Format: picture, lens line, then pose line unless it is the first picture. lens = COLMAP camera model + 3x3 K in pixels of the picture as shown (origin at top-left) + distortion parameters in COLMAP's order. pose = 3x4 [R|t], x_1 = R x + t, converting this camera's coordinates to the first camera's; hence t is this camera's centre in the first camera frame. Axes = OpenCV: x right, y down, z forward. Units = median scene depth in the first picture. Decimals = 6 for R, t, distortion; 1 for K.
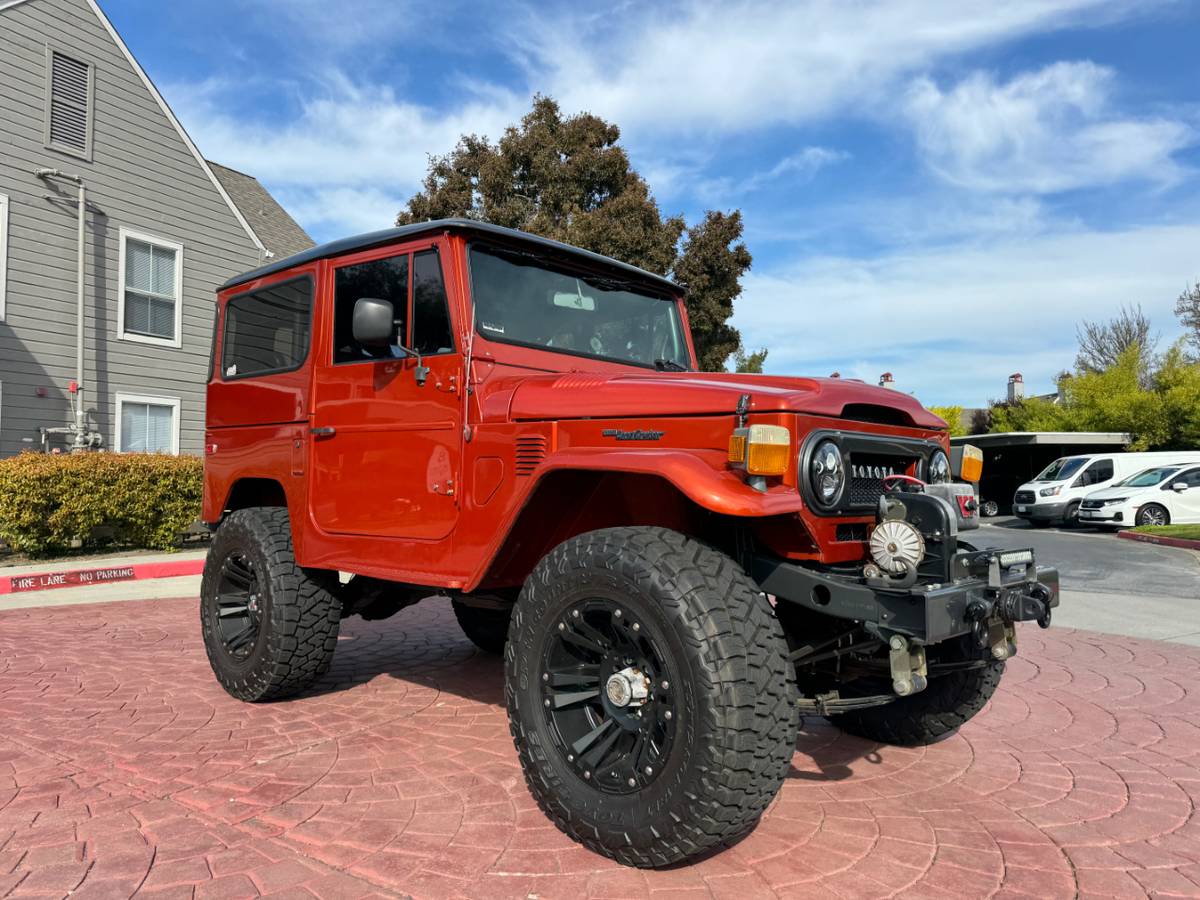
lens RADIAL K [[846.7, 0, 588.3], [0, 846.7, 437.9], [0, 0, 1]] dist [0.027000, -0.027598]
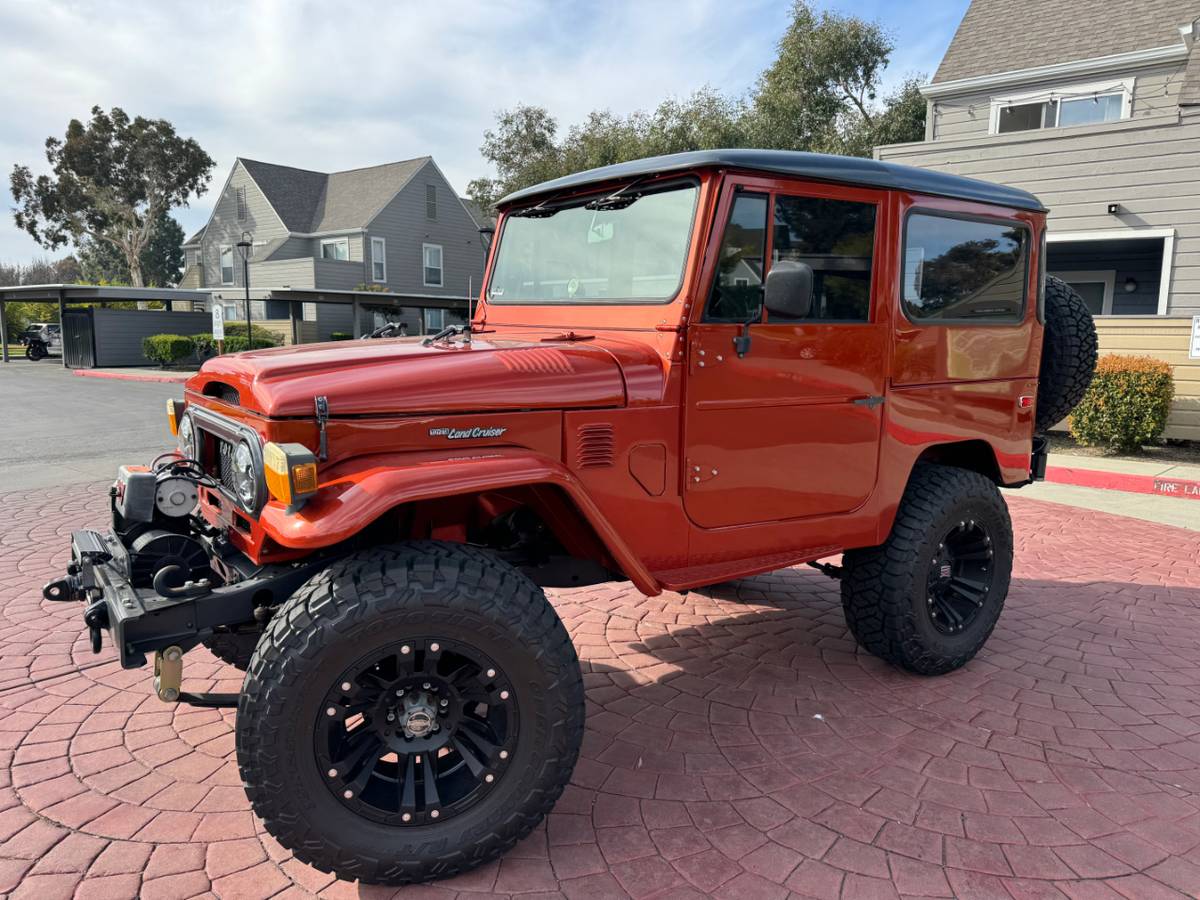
lens RADIAL K [[846.7, 0, 602.5], [0, 846.7, 451.4], [0, 0, 1]] dist [0.027000, -0.027598]
pose [[-0.169566, 0.133741, -0.976402, 0.332580], [0.039510, 0.990875, 0.128862, -0.018979], [0.984726, -0.016727, -0.173303, 0.435620]]
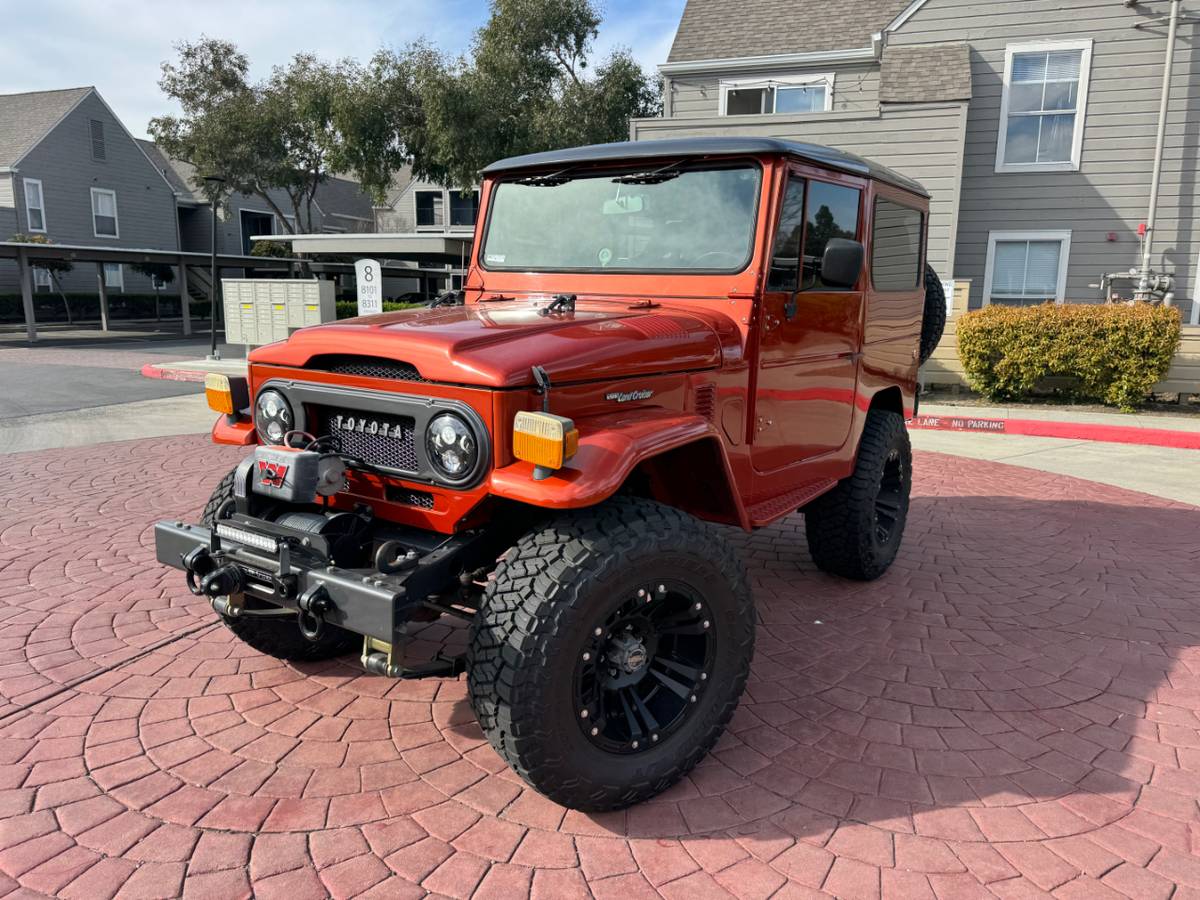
lens RADIAL K [[846.7, 0, 602.9], [0, 846.7, 447.2], [0, 0, 1]] dist [0.027000, -0.027598]
pose [[0.183532, 0.174191, -0.967457, 0.357207], [0.040892, 0.981970, 0.184562, -0.027527], [0.982163, -0.073435, 0.173099, 0.300740]]
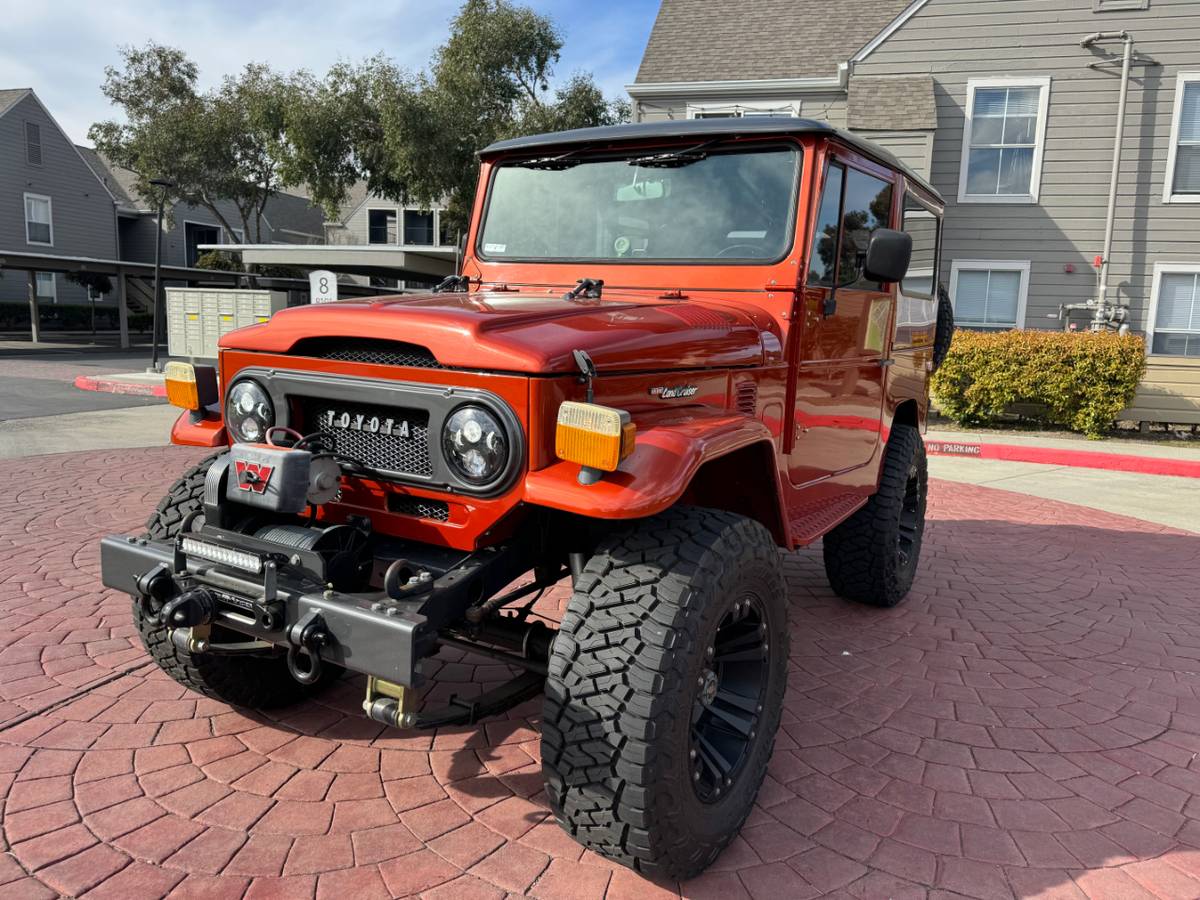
lens RADIAL K [[846.7, 0, 613.1], [0, 846.7, 444.4], [0, 0, 1]] dist [0.027000, -0.027598]
pose [[0.250086, 0.144629, -0.957361, 0.316890], [0.017206, 0.987960, 0.153747, -0.015836], [0.968071, -0.054922, 0.244586, 0.282914]]
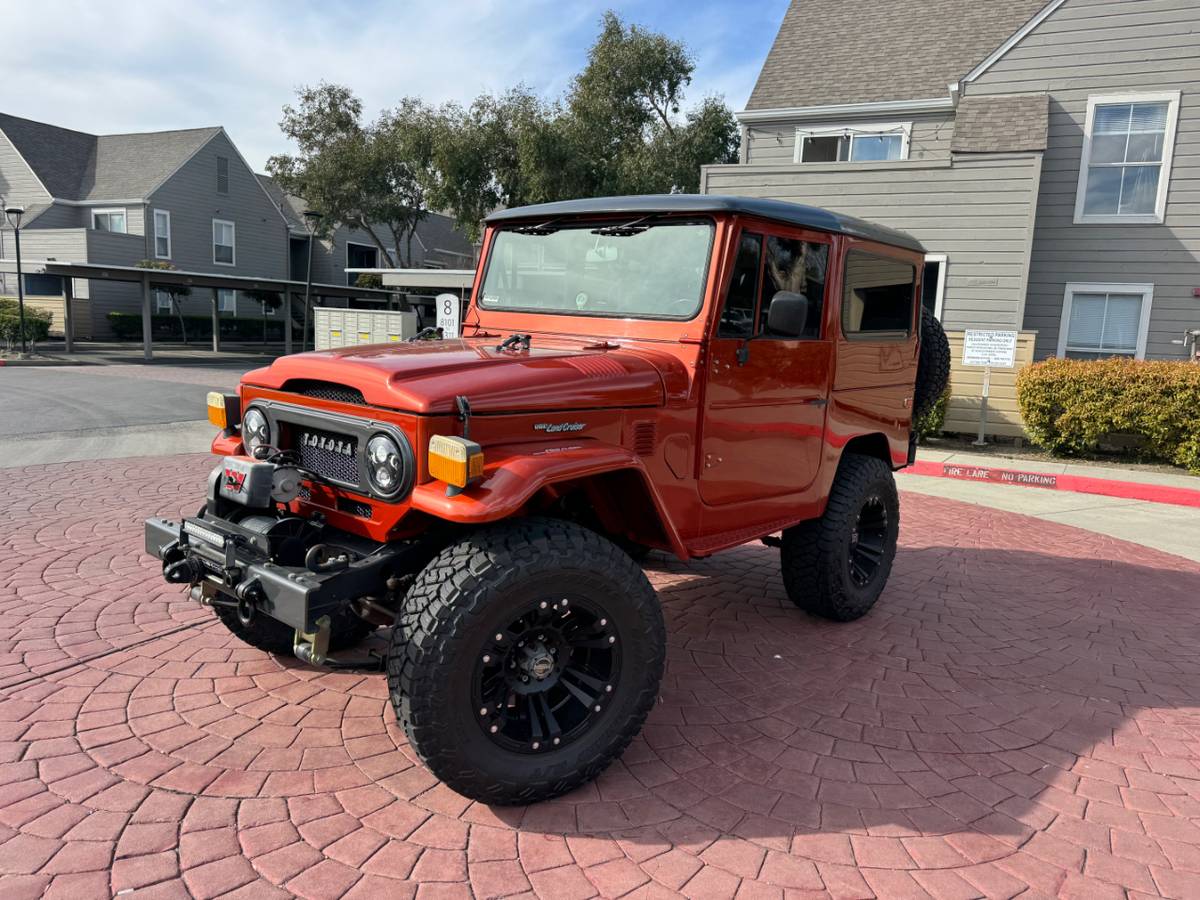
lens RADIAL K [[846.7, 0, 605.6], [0, 846.7, 447.2], [0, 0, 1]] dist [0.027000, -0.027598]
pose [[0.076167, 0.138924, -0.987370, 0.389479], [0.008302, 0.990124, 0.139952, -0.028047], [0.997060, -0.018857, 0.074262, 0.349606]]
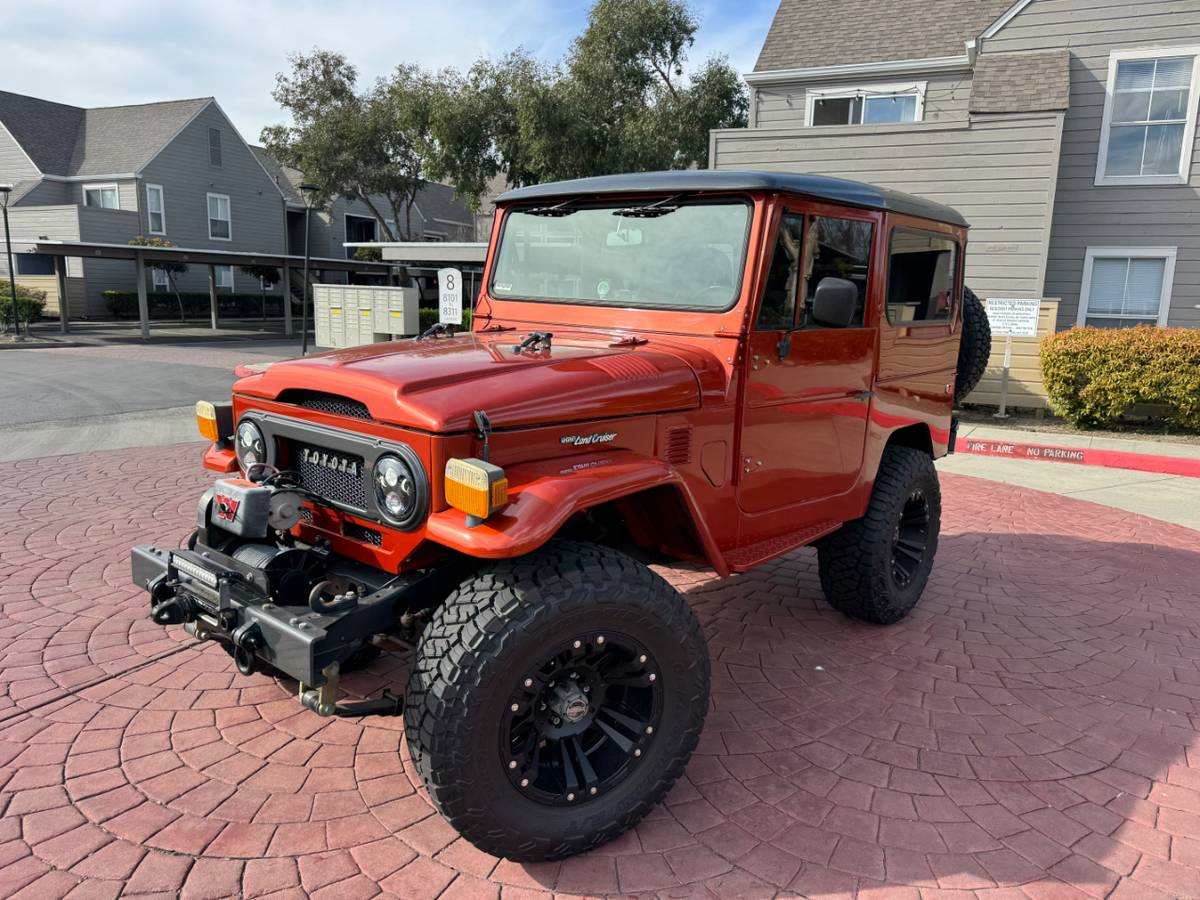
lens RADIAL K [[846.7, 0, 613.3], [0, 846.7, 448.4], [0, 0, 1]] dist [0.027000, -0.027598]
pose [[0.082110, 0.175420, -0.981064, 0.357590], [0.024559, 0.983732, 0.177953, -0.037693], [0.996321, -0.038705, 0.076466, 0.343182]]
